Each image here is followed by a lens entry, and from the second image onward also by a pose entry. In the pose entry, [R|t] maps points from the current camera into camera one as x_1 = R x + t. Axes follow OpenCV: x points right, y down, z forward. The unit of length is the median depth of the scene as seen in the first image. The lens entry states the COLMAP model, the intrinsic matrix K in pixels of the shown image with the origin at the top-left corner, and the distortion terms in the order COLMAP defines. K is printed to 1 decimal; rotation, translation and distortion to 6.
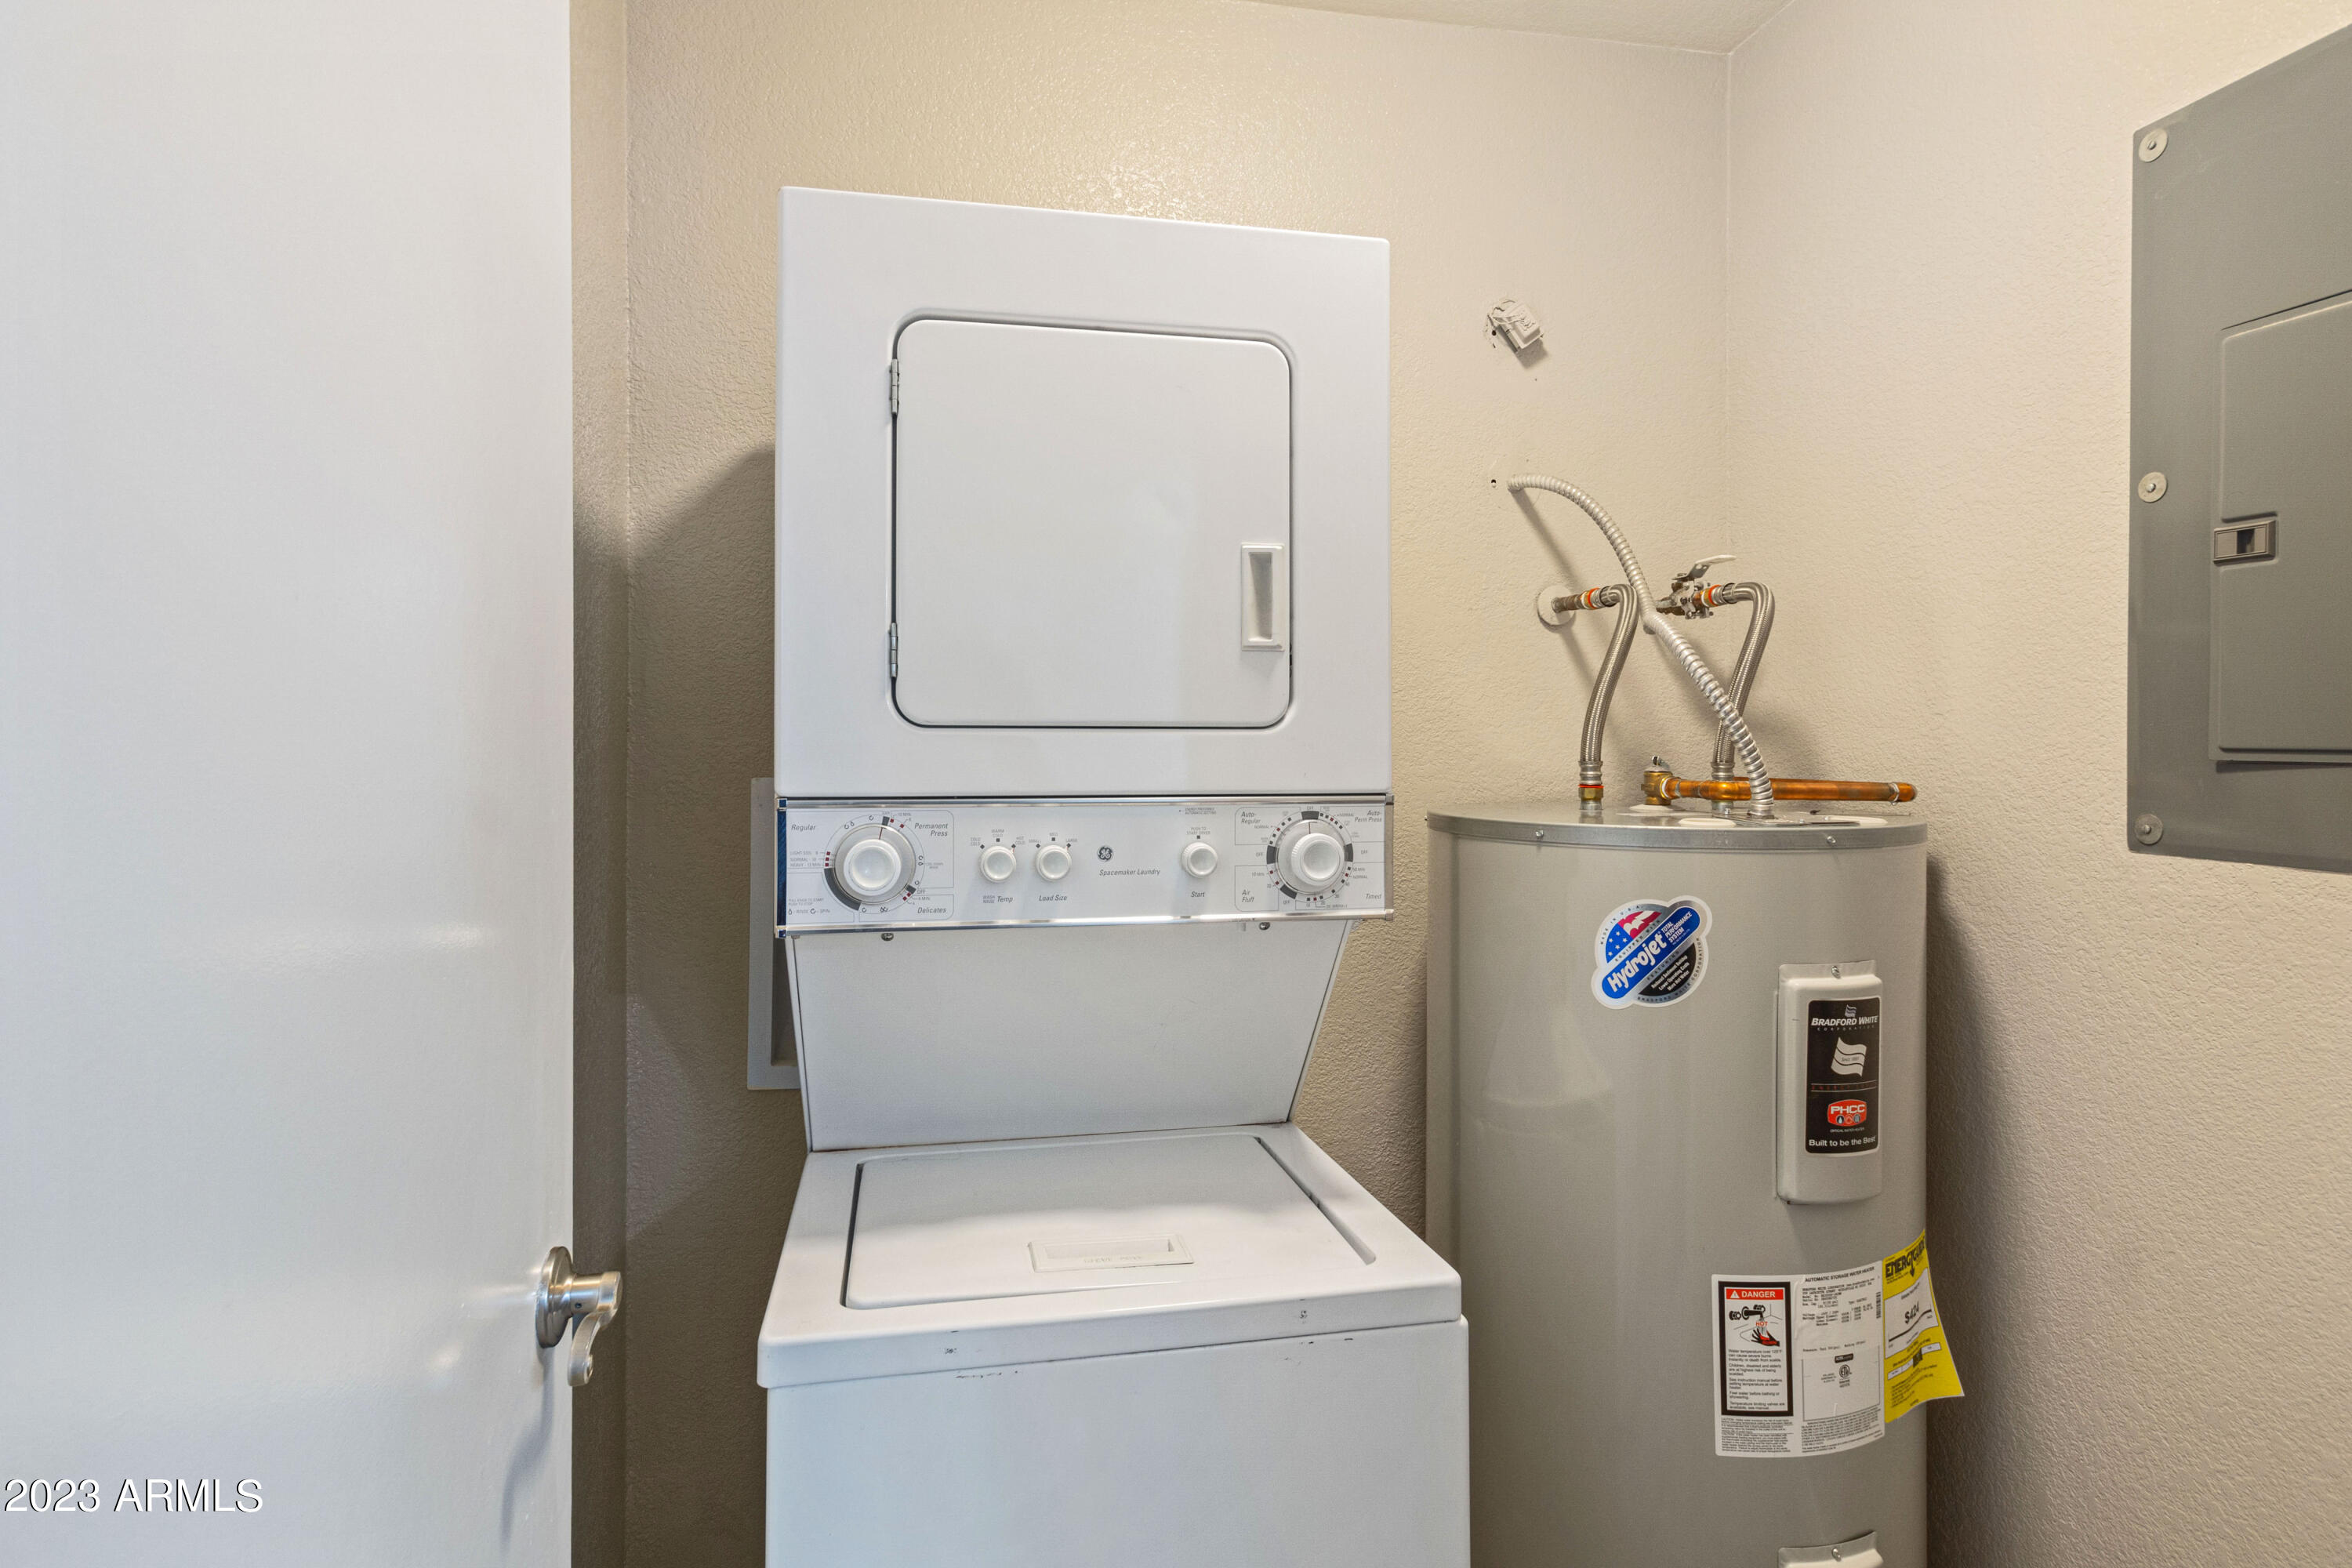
lens RADIAL K [[1214.4, 0, 1165.9], [0, 1214.4, 724.0], [0, 0, 1]] dist [0.003831, 0.002065]
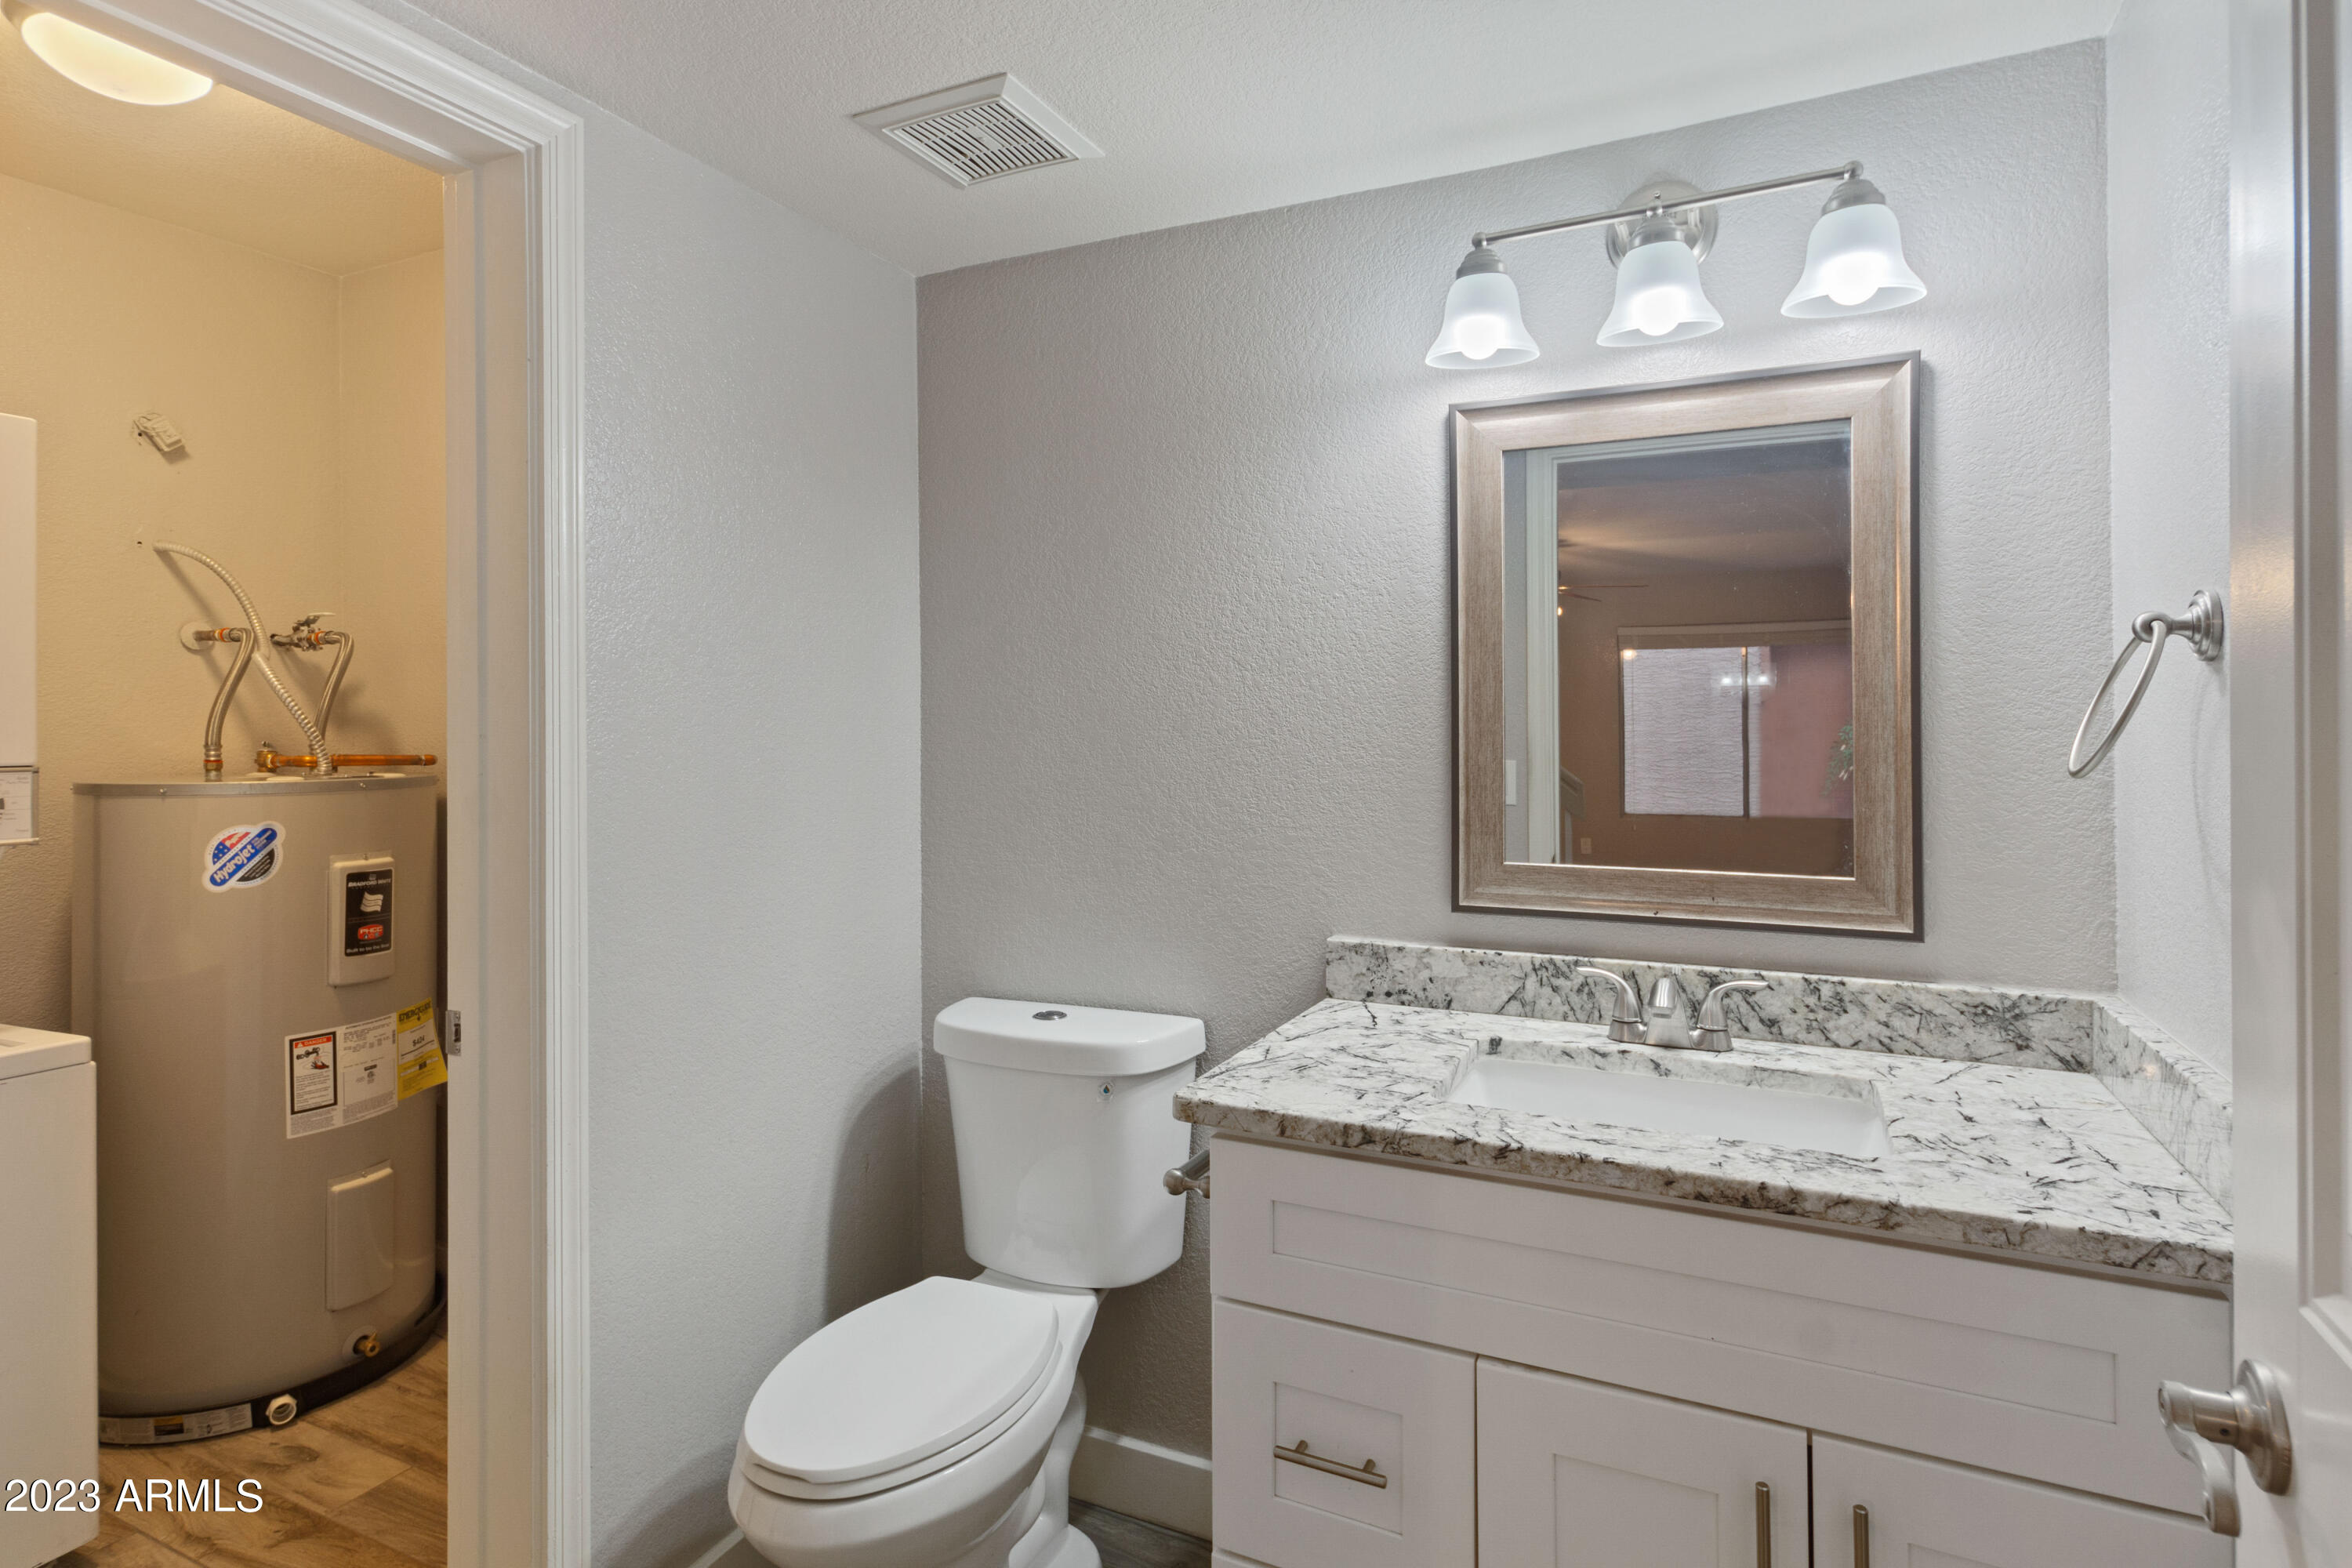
lens RADIAL K [[1214.4, 0, 1165.9], [0, 1214.4, 724.0], [0, 0, 1]] dist [0.003831, 0.002065]
pose [[0.601055, -0.000853, 0.799207, -0.187541], [-0.005751, 0.999969, 0.005392, -0.013445], [-0.799187, -0.007838, 0.601031, -1.053045]]
